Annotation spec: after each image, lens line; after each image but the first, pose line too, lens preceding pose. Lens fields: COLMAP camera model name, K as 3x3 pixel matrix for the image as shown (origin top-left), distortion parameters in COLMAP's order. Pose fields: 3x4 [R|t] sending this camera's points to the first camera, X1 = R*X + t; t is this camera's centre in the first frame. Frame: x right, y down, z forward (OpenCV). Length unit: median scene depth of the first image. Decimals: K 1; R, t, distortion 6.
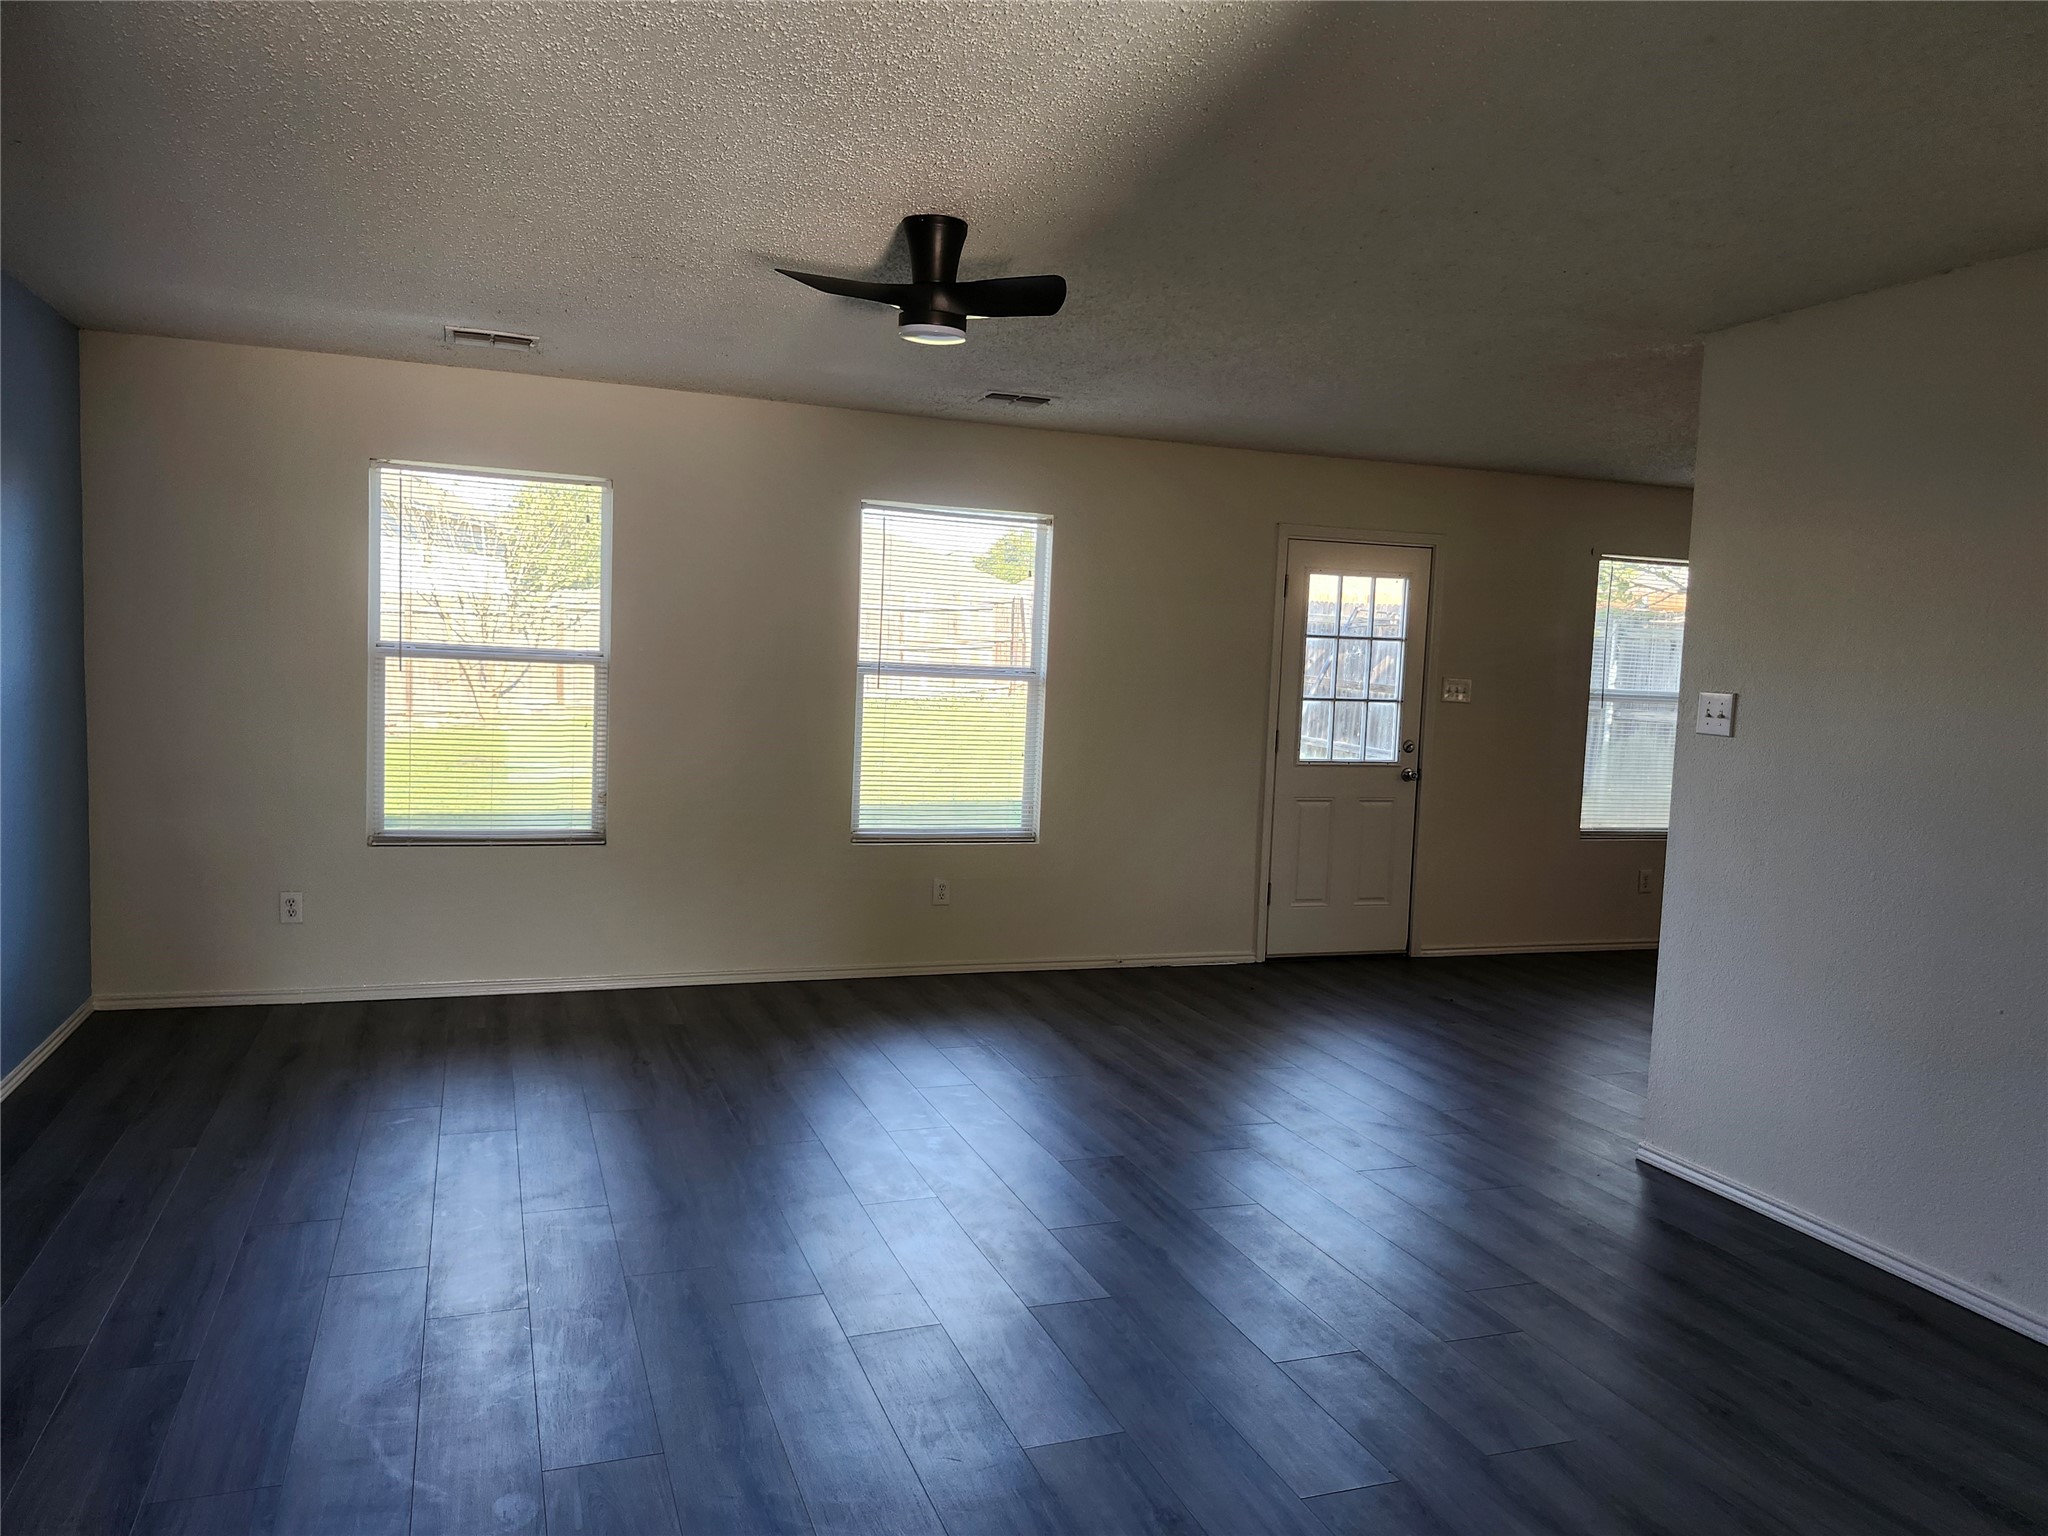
lens RADIAL K [[1472.4, 0, 1024.0], [0, 1472.4, 768.0], [0, 0, 1]] dist [0.122331, -0.117039]
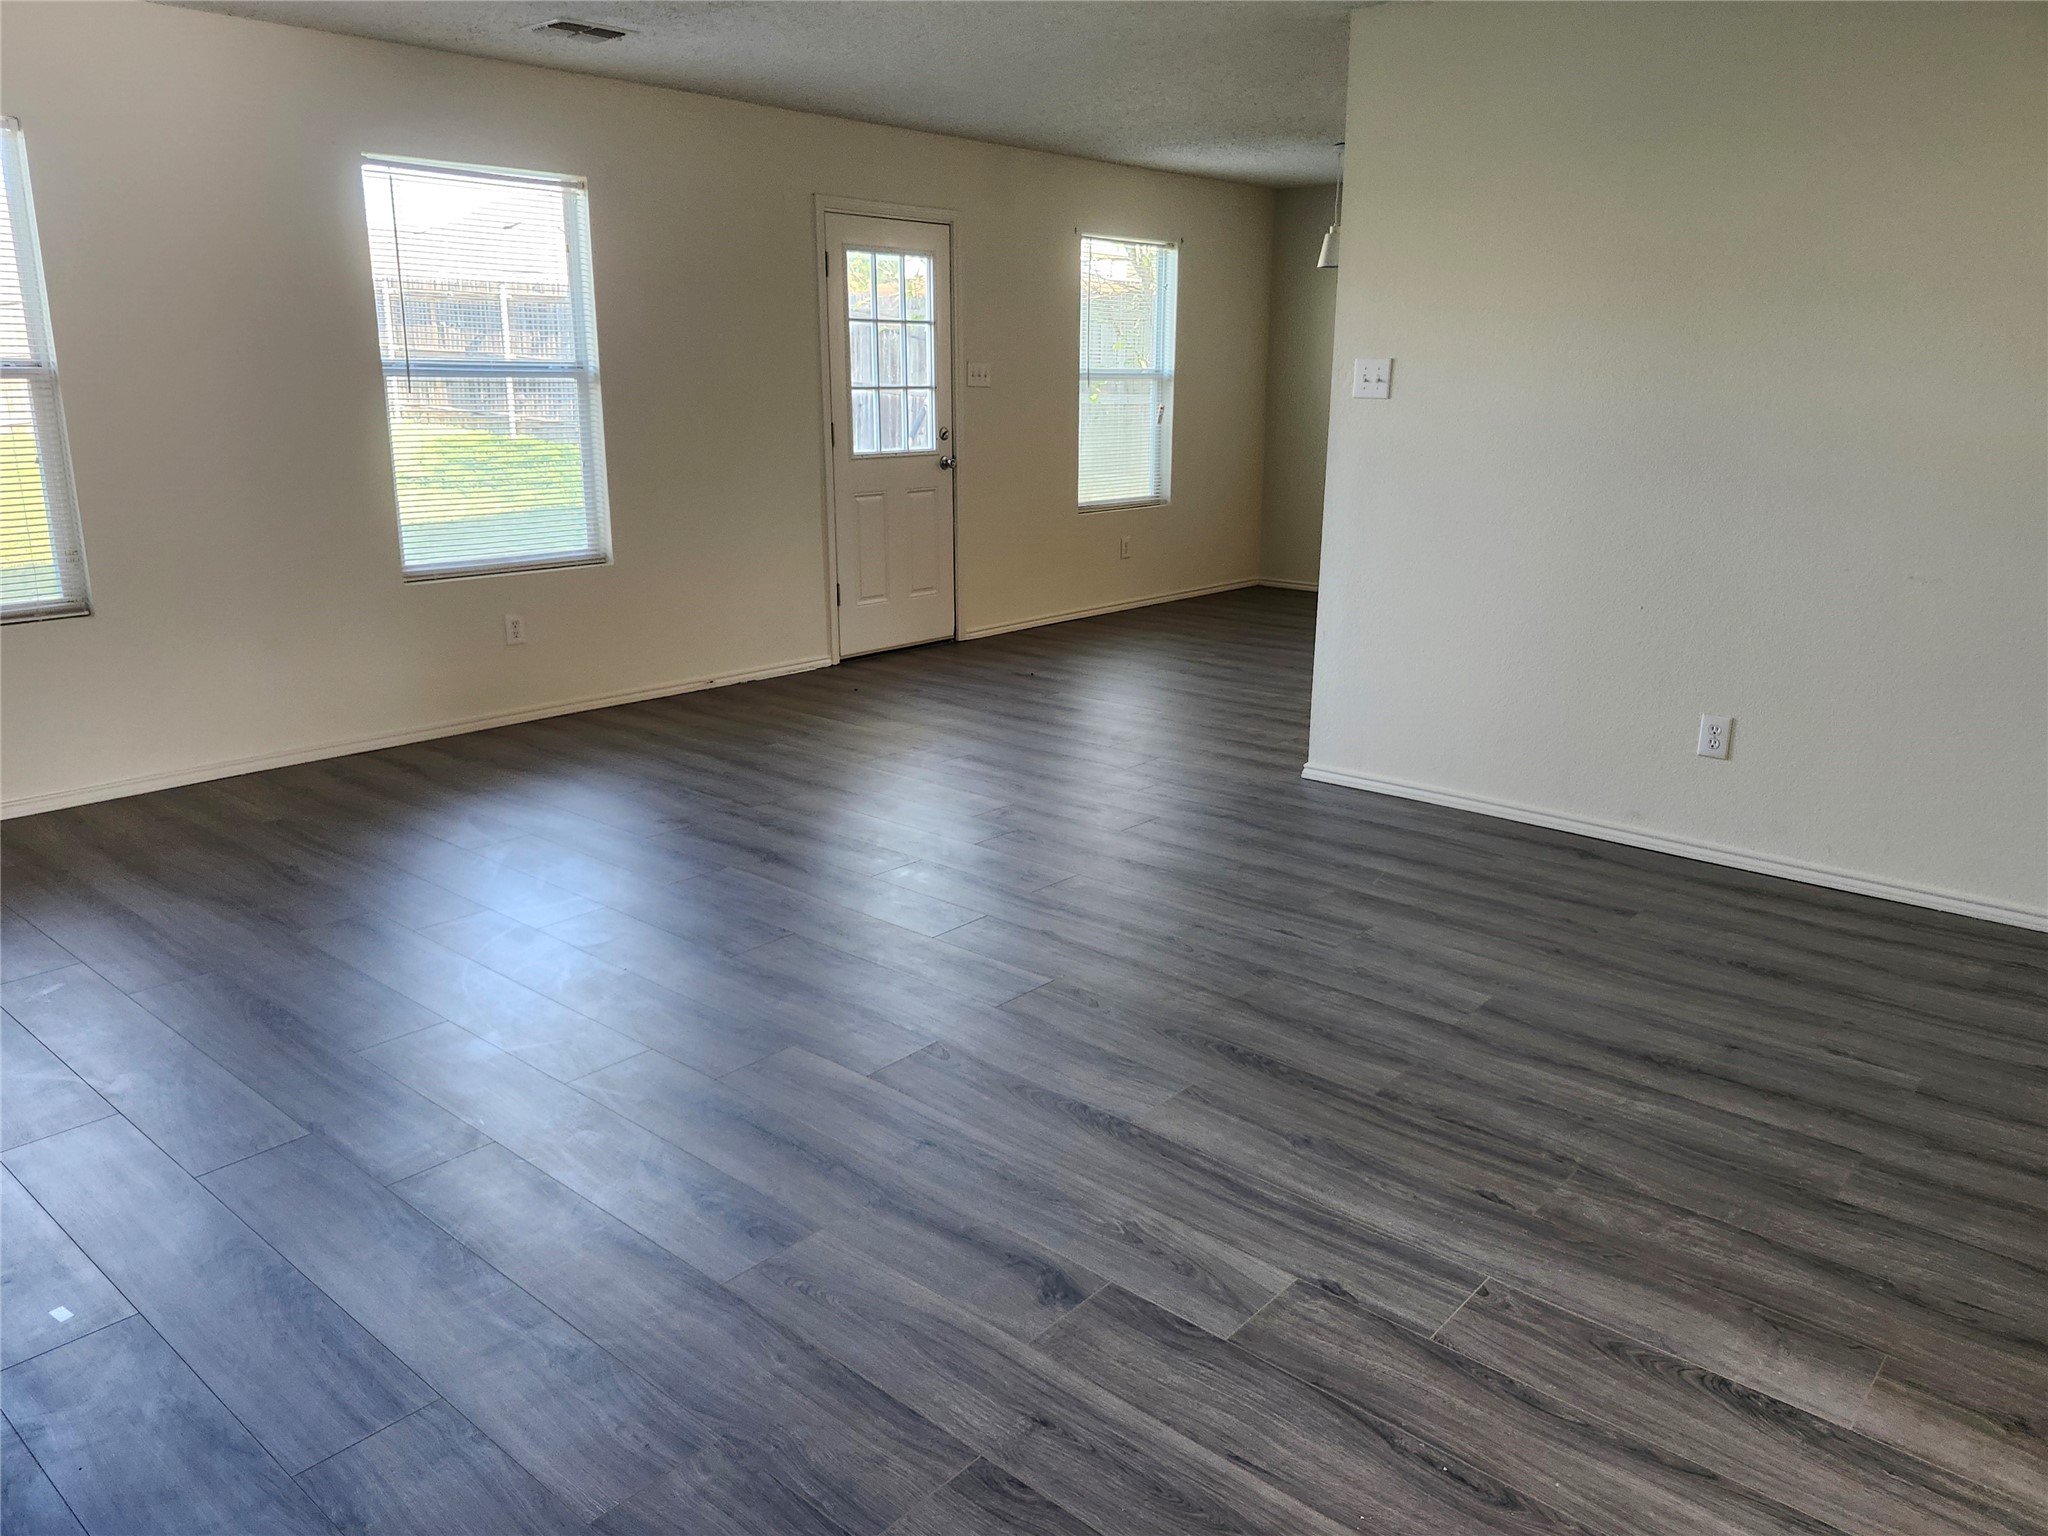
lens RADIAL K [[1480.1, 0, 1024.0], [0, 1480.1, 768.0], [0, 0, 1]] dist [0.098070, -0.141853]
pose [[0.877599, -0.158018, 0.452605, -0.193650], [0.063114, 0.973980, 0.217668, -0.010080], [-0.475223, -0.162460, 0.864737, 0.063472]]
